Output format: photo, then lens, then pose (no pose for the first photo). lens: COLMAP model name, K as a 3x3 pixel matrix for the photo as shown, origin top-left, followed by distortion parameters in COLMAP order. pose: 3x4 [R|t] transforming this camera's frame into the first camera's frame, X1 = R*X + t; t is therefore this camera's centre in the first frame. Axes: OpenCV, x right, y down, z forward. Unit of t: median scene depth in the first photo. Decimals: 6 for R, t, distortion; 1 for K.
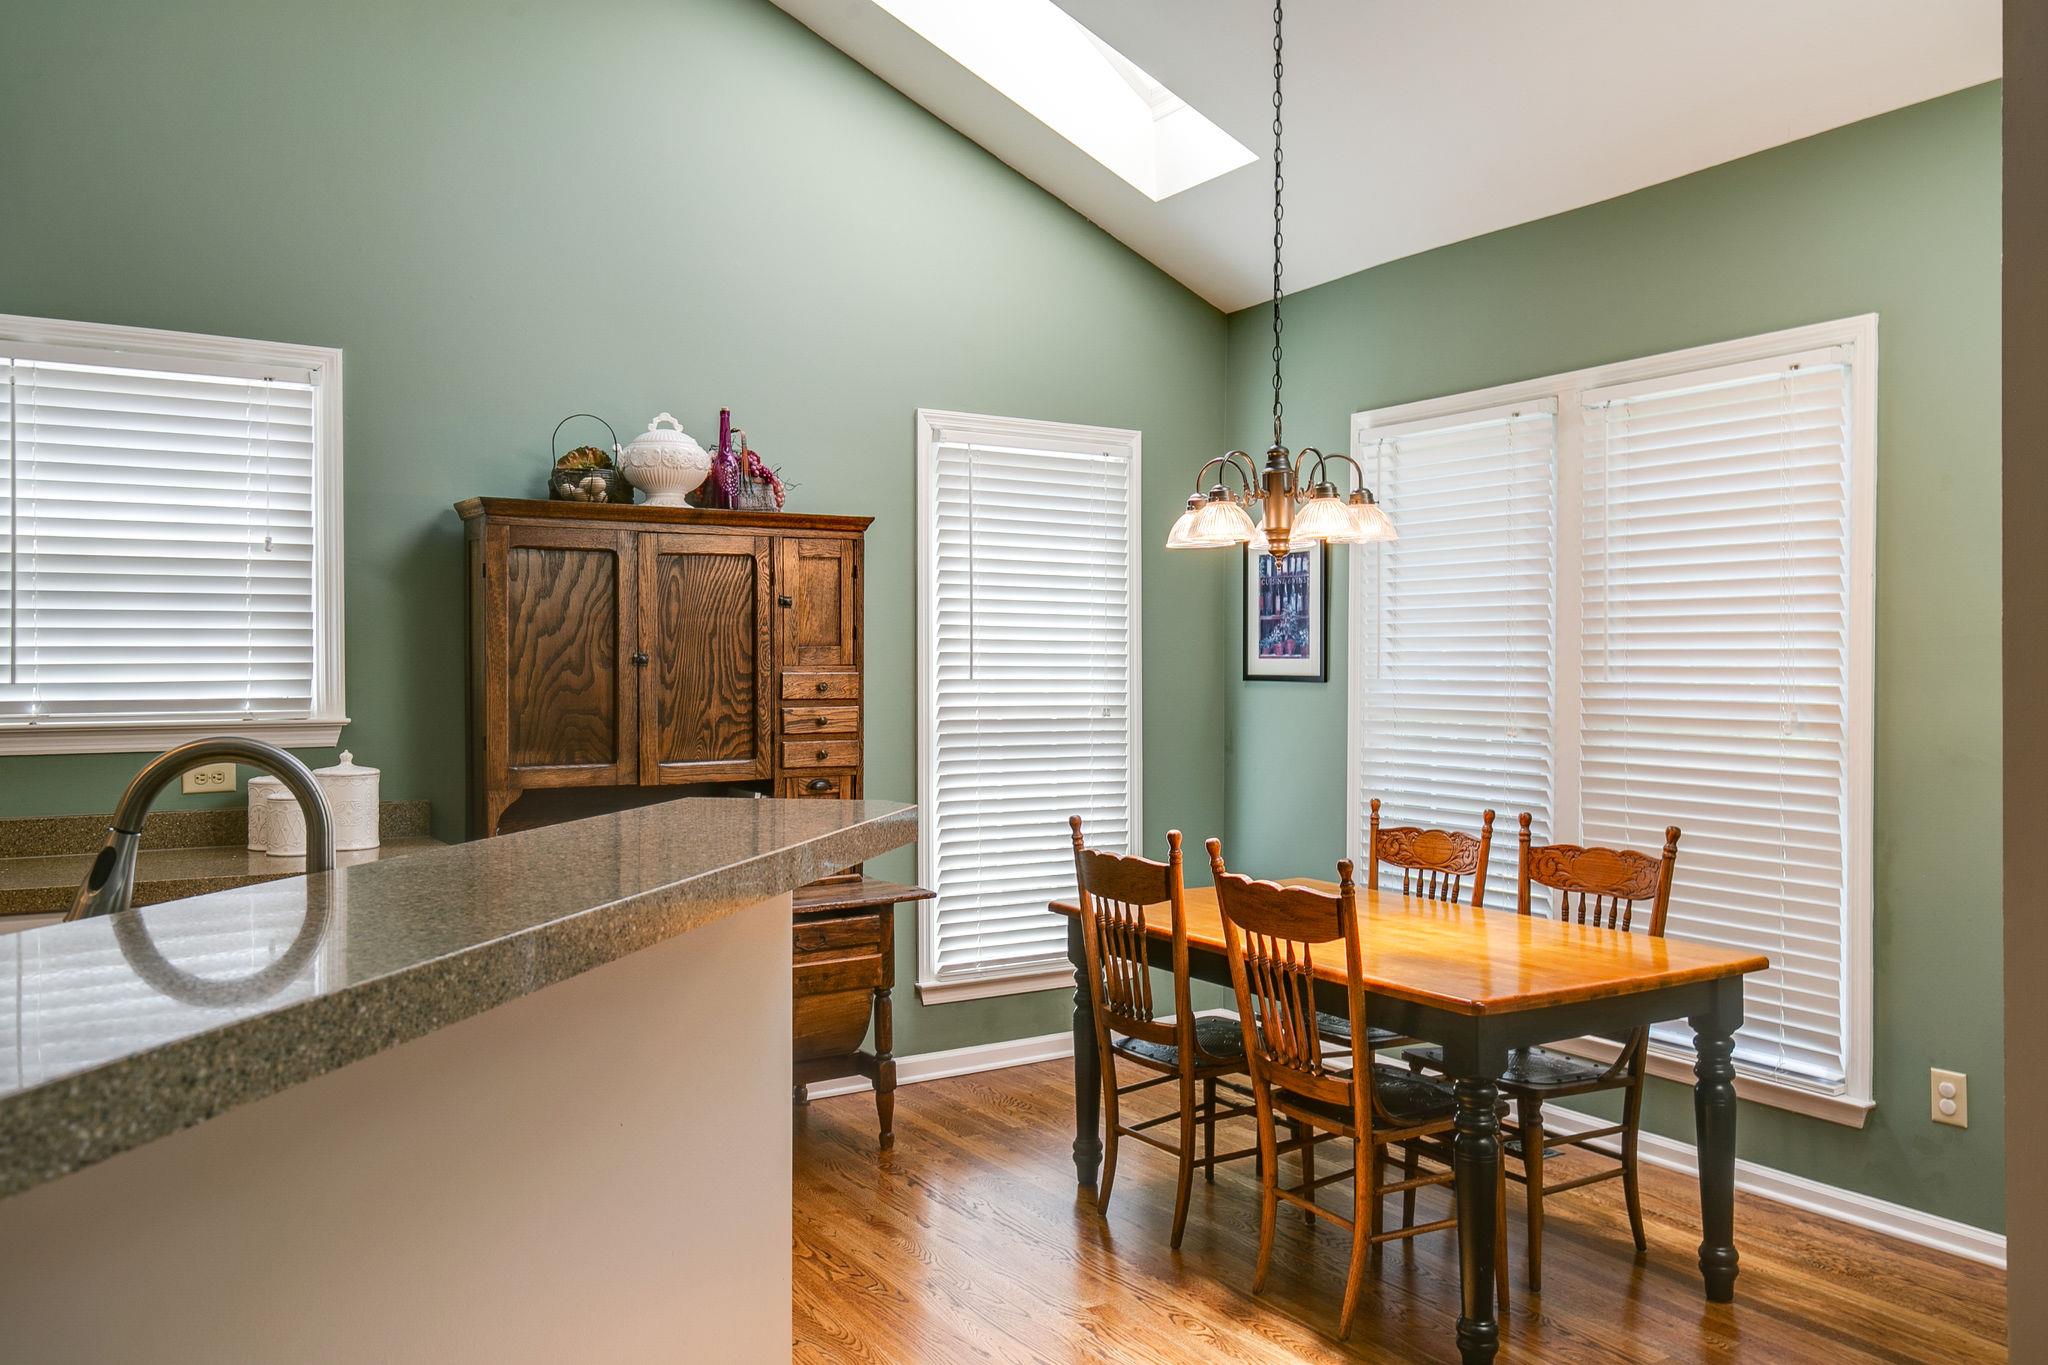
lens RADIAL K [[1628.2, 0, 1027.6], [0, 1628.2, 675.0], [0, 0, 1]] dist [0.027564, 0.019155]
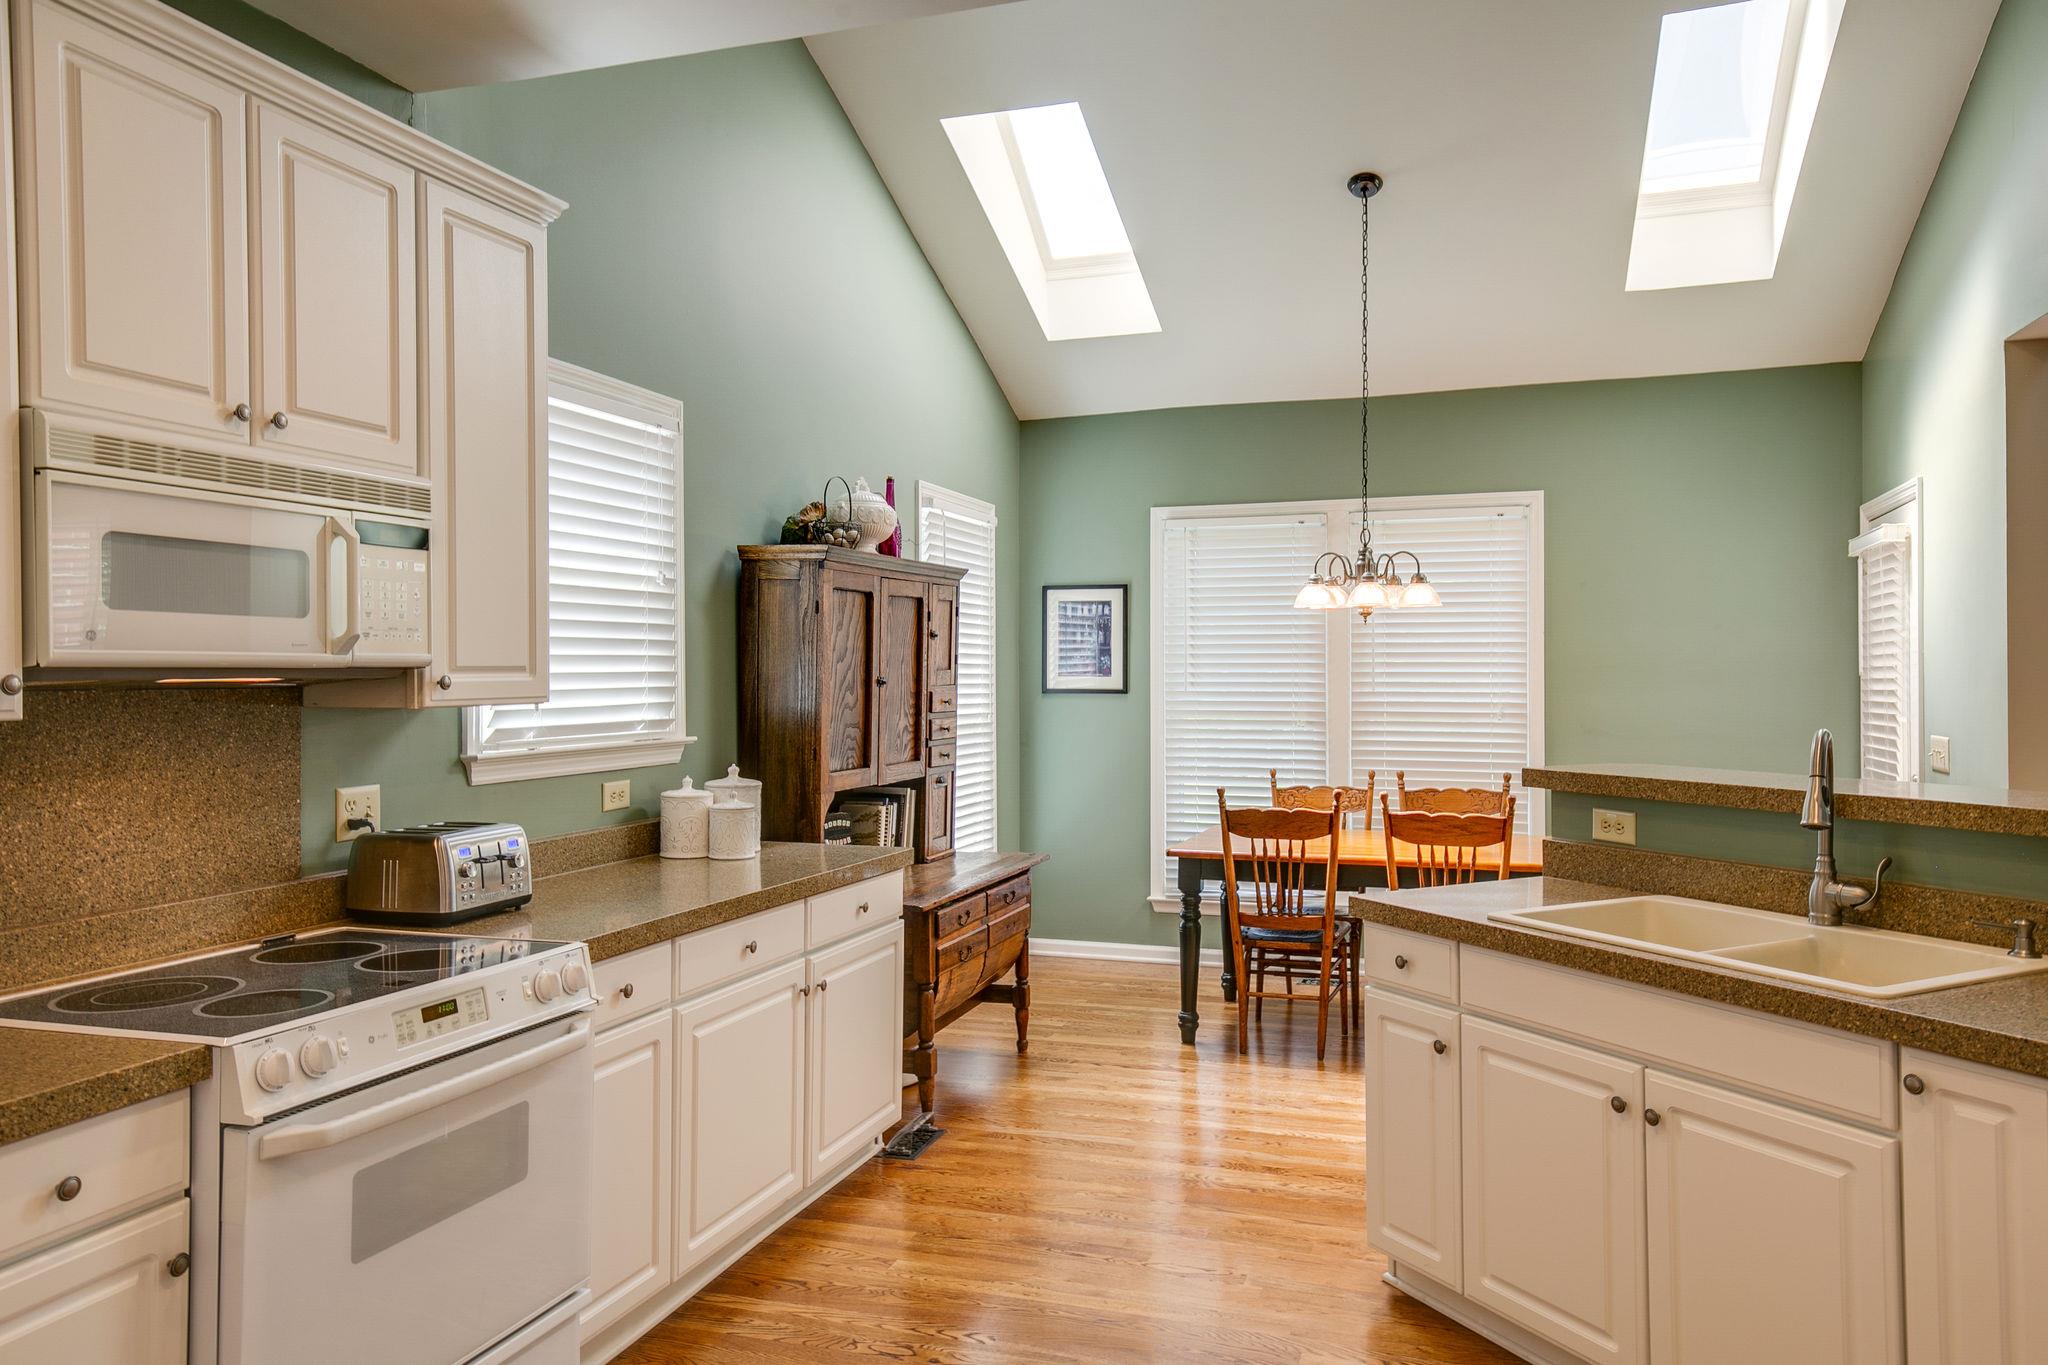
lens RADIAL K [[1423.0, 0, 1028.7], [0, 1423.0, 687.3], [0, 0, 1]] dist [0.009250, -0.000410]
pose [[0.773144, -0.008894, 0.634168, -0.844658], [0.007929, 0.999959, 0.004356, -0.009132], [-0.634180, 0.001660, 0.773183, 0.113497]]
